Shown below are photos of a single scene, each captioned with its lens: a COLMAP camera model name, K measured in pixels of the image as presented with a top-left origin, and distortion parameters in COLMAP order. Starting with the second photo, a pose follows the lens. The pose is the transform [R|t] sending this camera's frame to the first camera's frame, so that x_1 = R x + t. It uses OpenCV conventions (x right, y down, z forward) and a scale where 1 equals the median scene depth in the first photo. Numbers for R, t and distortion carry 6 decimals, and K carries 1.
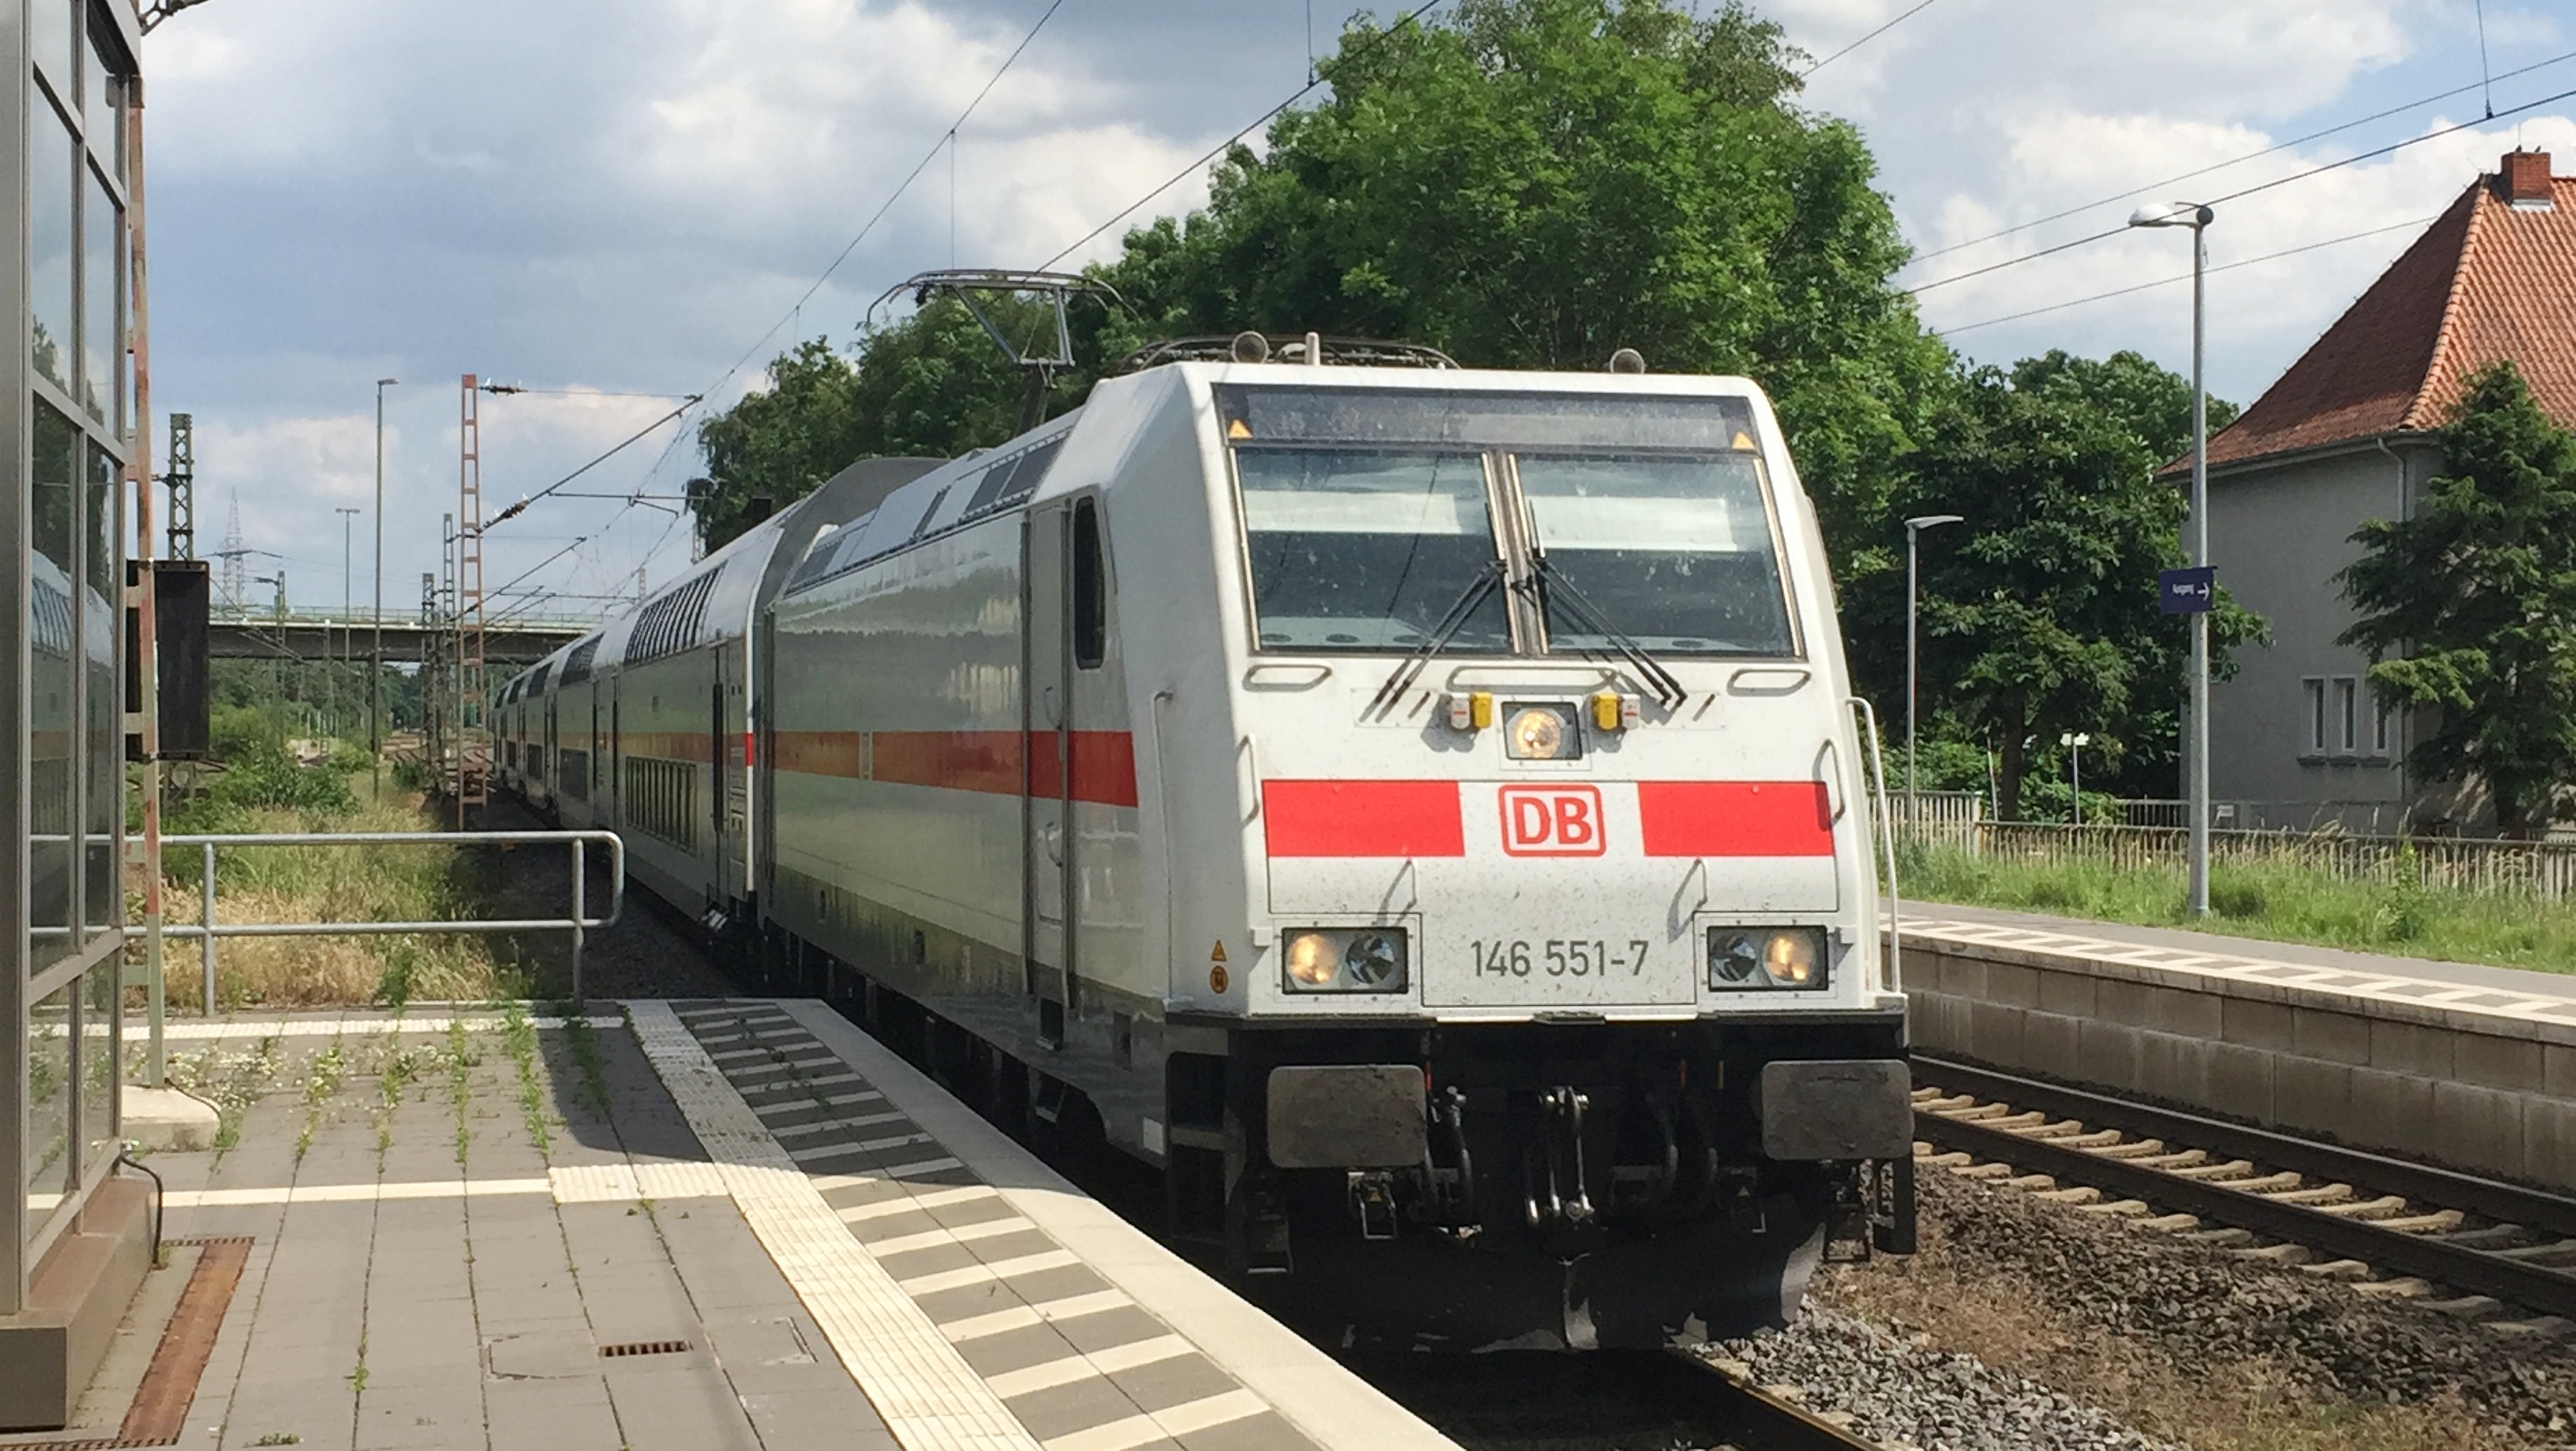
lens RADIAL K [[4441.9, 0, 1288.0], [0, 4441.9, 725.5], [0, 0, 1]] dist [0.047949, -0.029385]
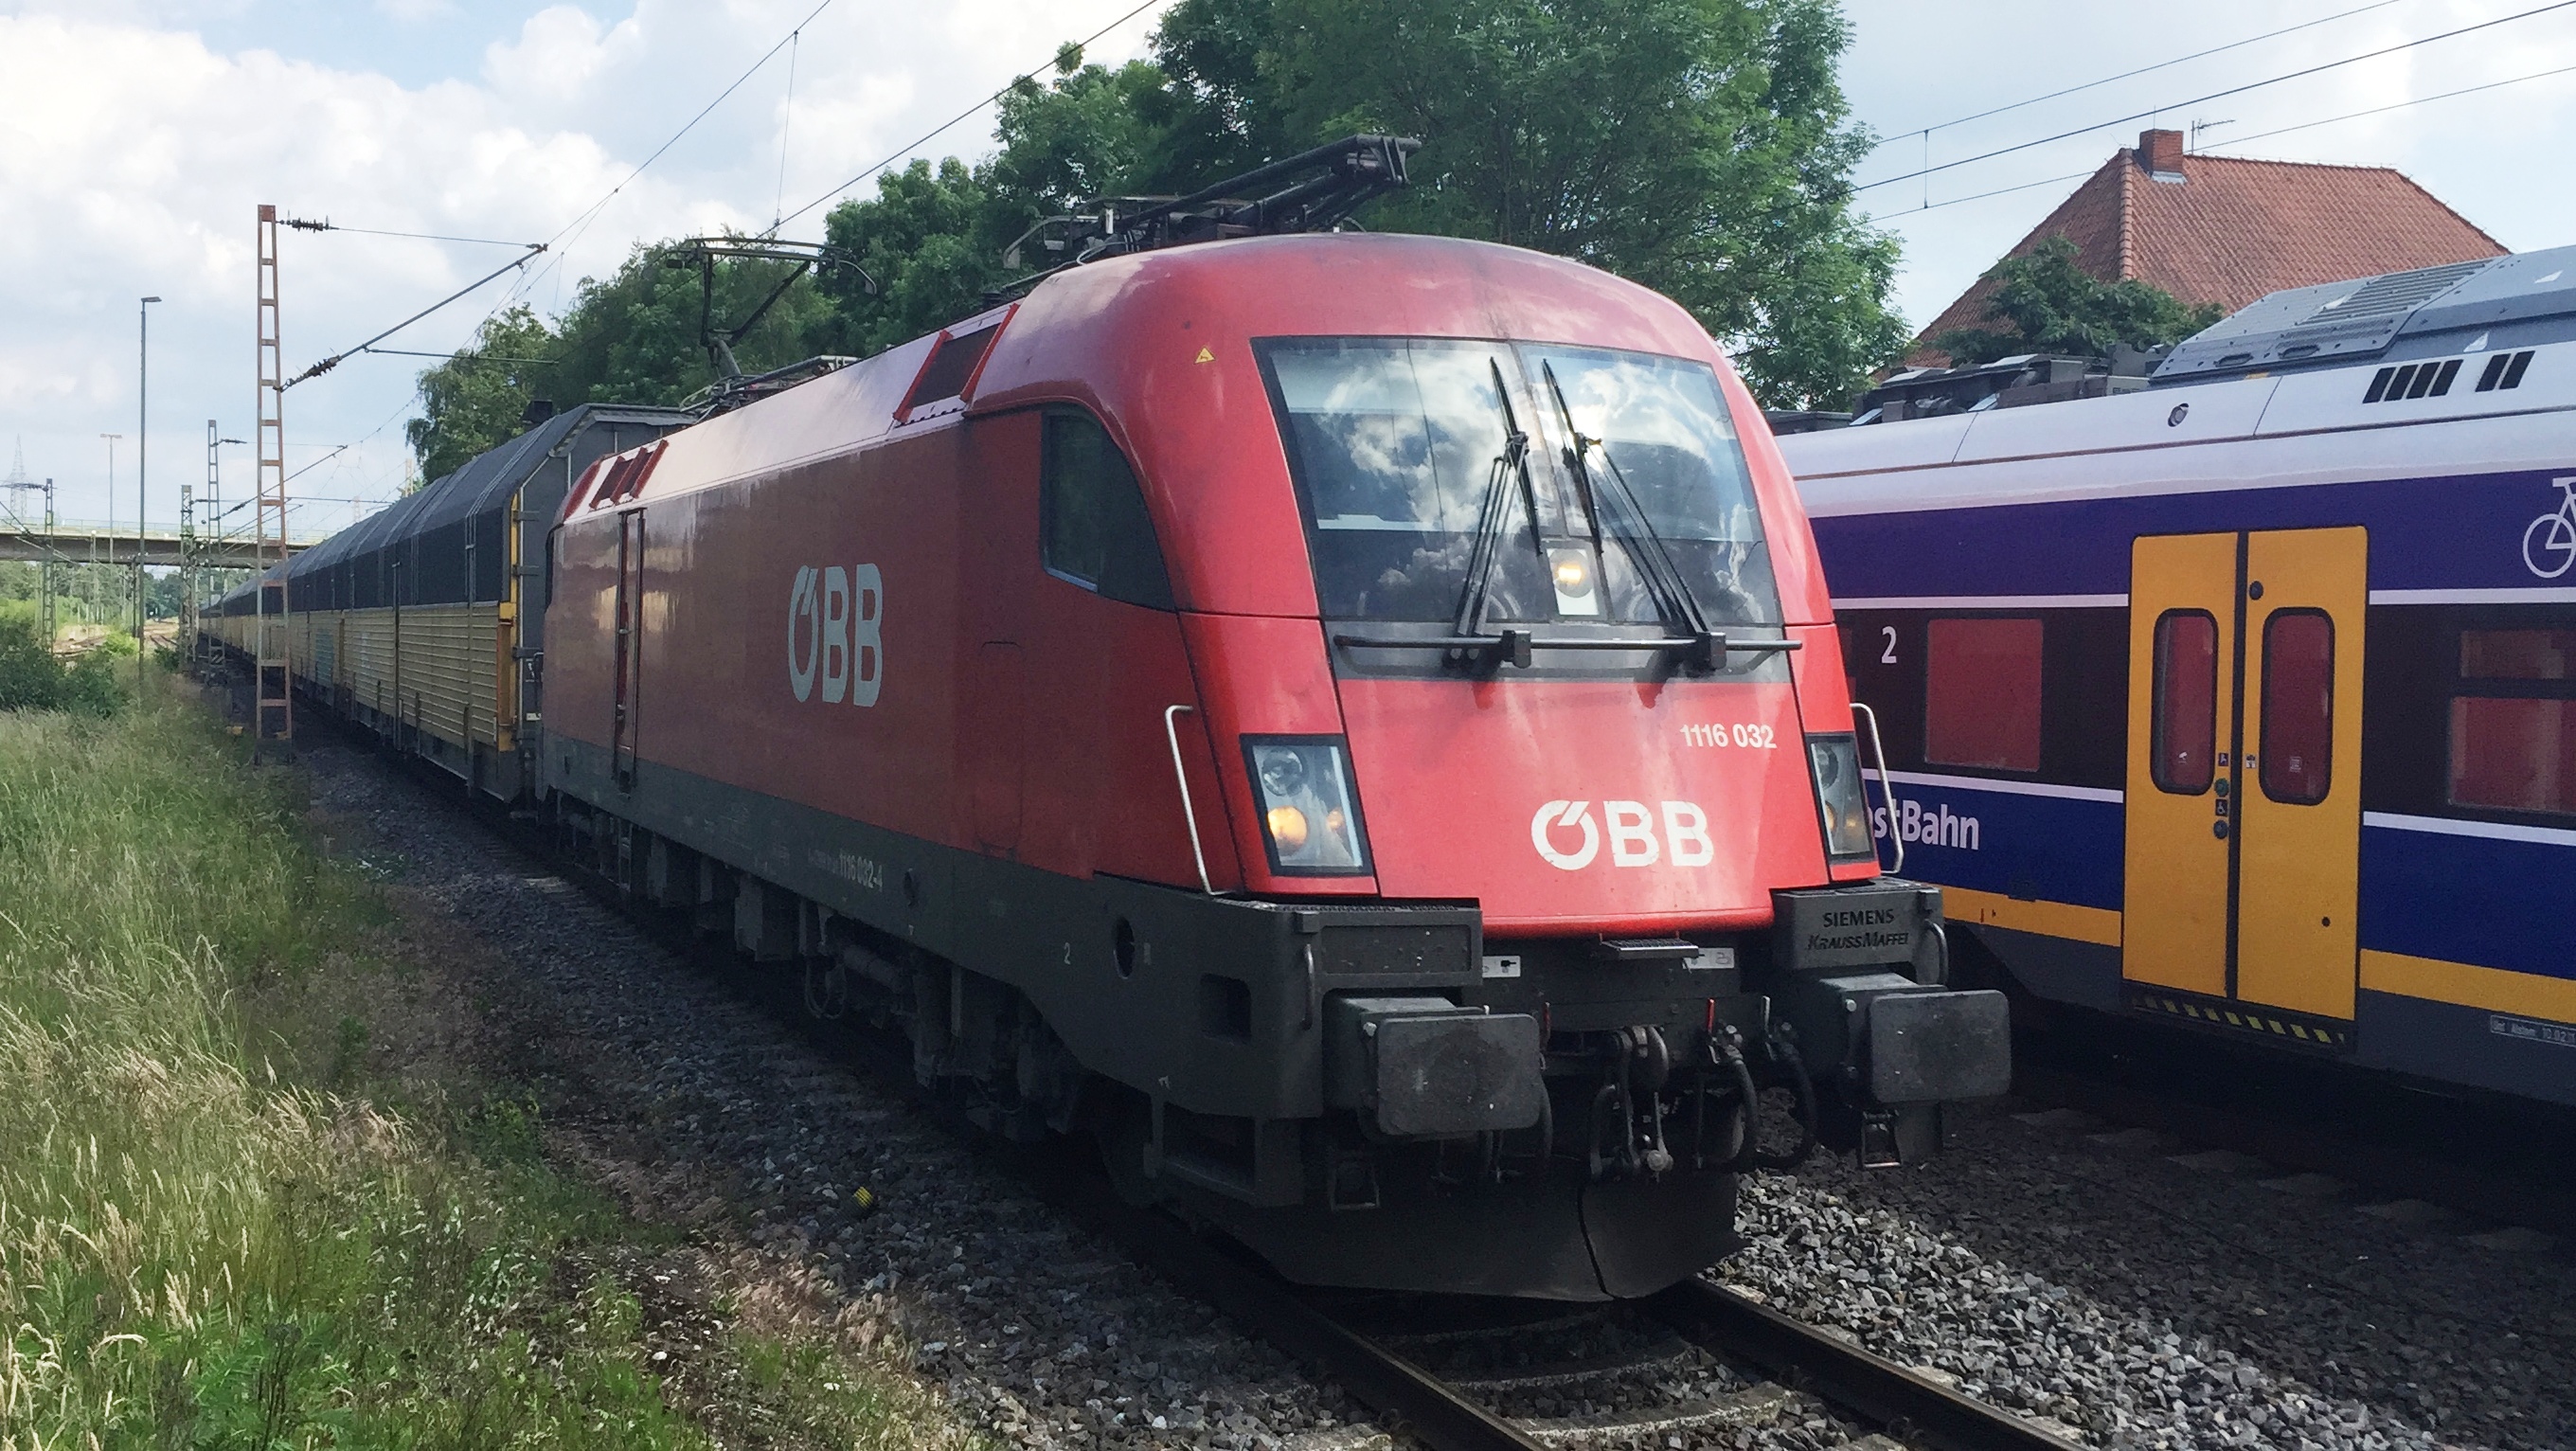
lens RADIAL K [[2918.6, 0, 1398.5], [0, 2918.6, 720.1], [0, 0, 1]] dist [0.158373, -0.396446]
pose [[0.979733, 0.002916, 0.200287, -0.057293], [-0.009284, 0.999481, 0.030862, 0.000276], [-0.200093, -0.032096, 0.979251, 0.267216]]
